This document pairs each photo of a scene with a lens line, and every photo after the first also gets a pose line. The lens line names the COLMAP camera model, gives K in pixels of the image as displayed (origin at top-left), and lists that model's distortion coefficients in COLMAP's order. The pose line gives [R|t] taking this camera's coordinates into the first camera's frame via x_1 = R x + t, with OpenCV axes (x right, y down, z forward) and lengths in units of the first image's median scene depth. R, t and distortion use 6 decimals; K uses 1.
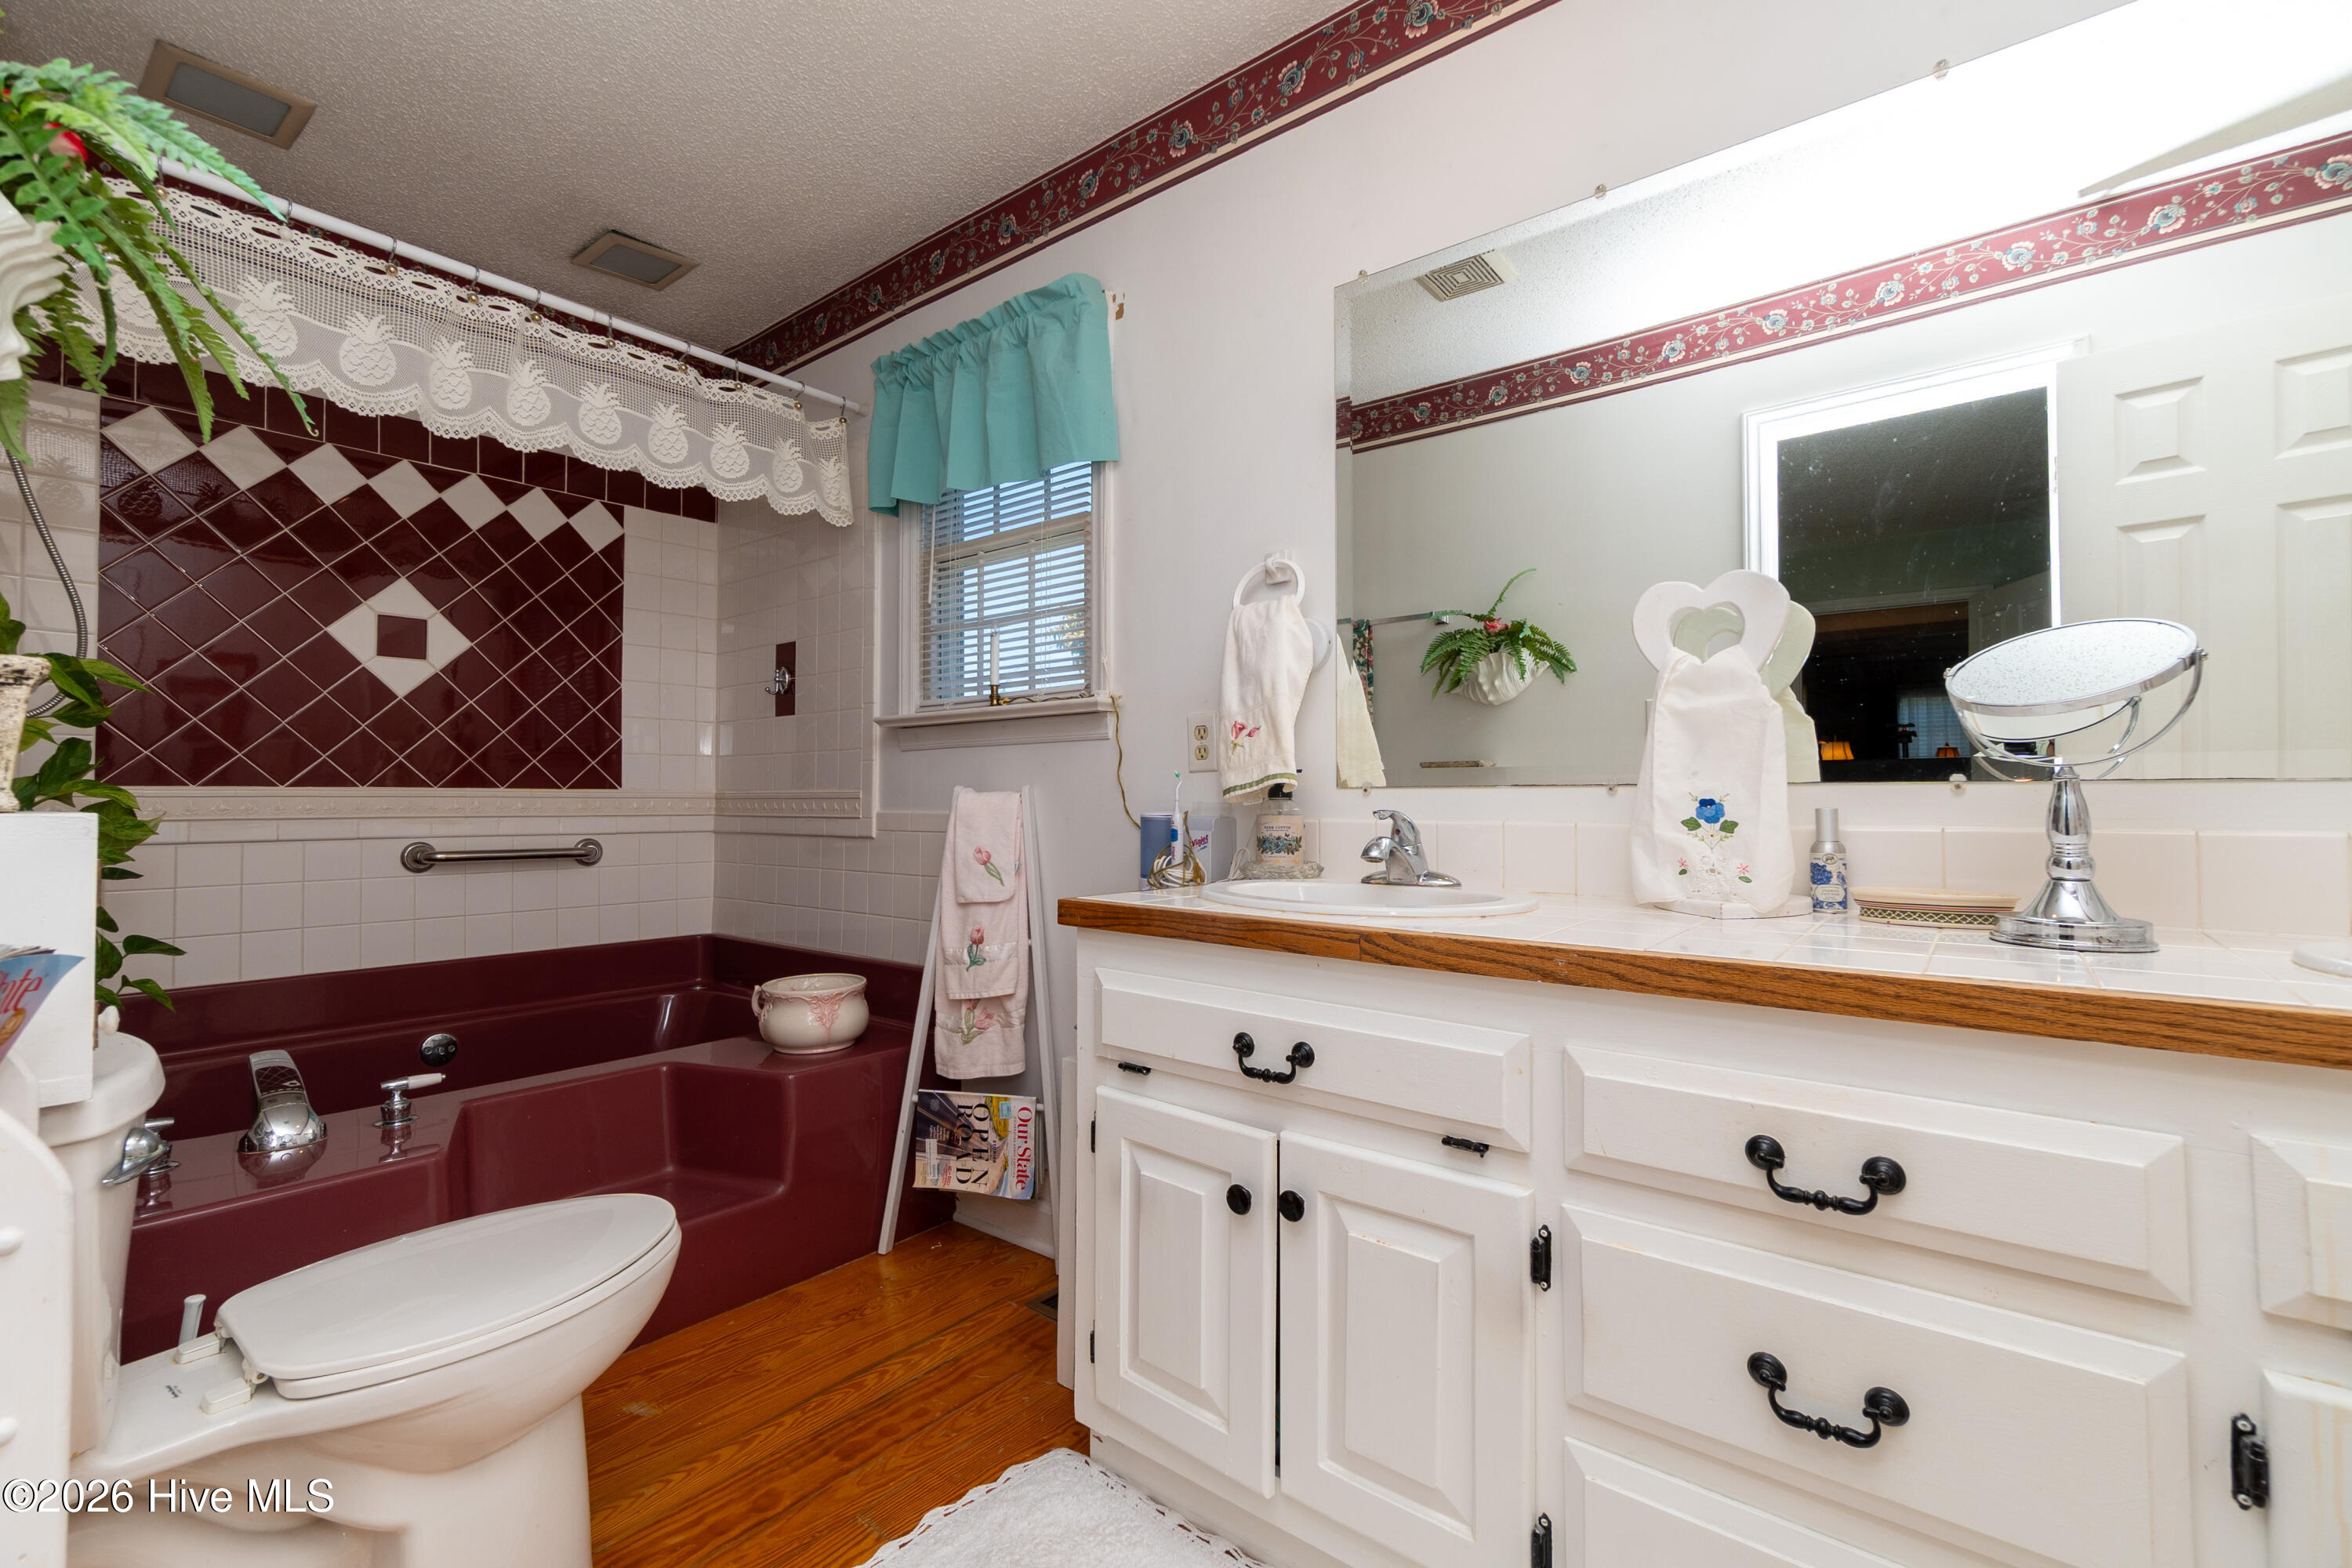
lens RADIAL K [[1020.0, 0, 1169.3], [0, 1020.0, 786.7], [0, 0, 1]] dist [-0.000303, 0.000015]
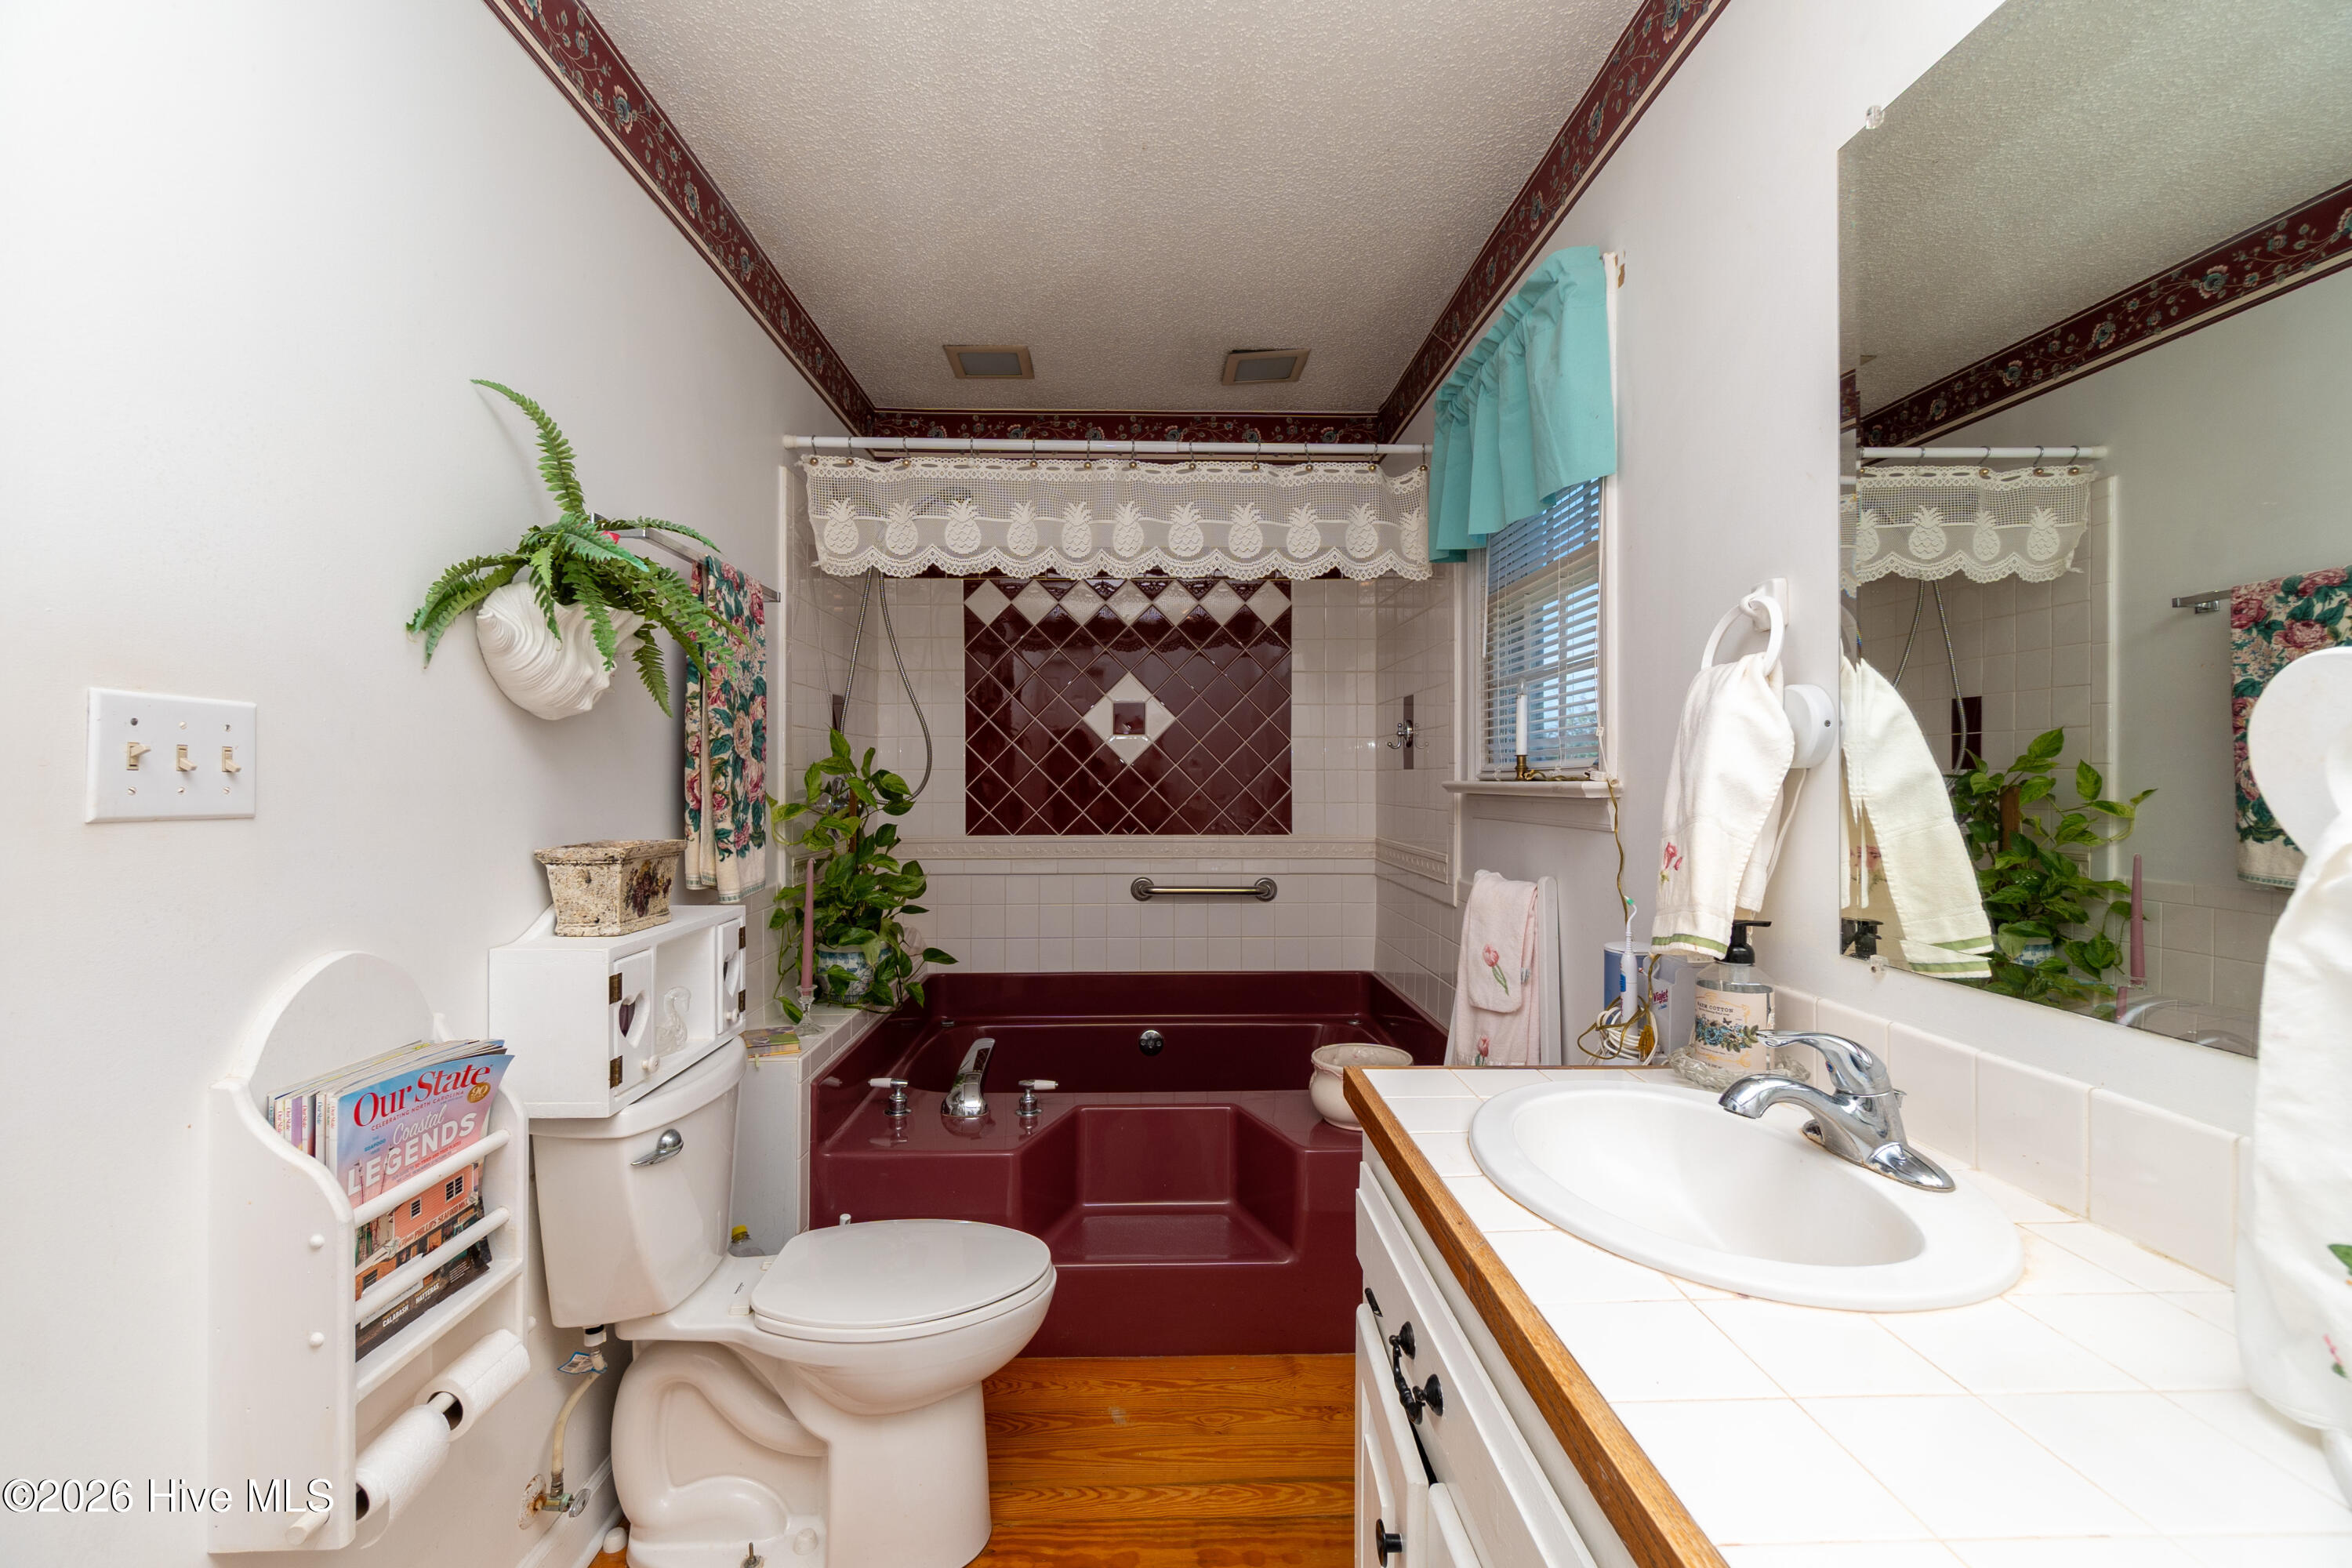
lens RADIAL K [[1020.0, 0, 1166.3], [0, 1020.0, 780.5], [0, 0, 1]] dist [-0.000303, 0.000015]
pose [[0.649251, 0.001976, -0.760572, 0.275324], [0.008730, 0.999911, 0.010050, -0.085981], [0.760524, -0.013164, 0.649176, 0.210558]]
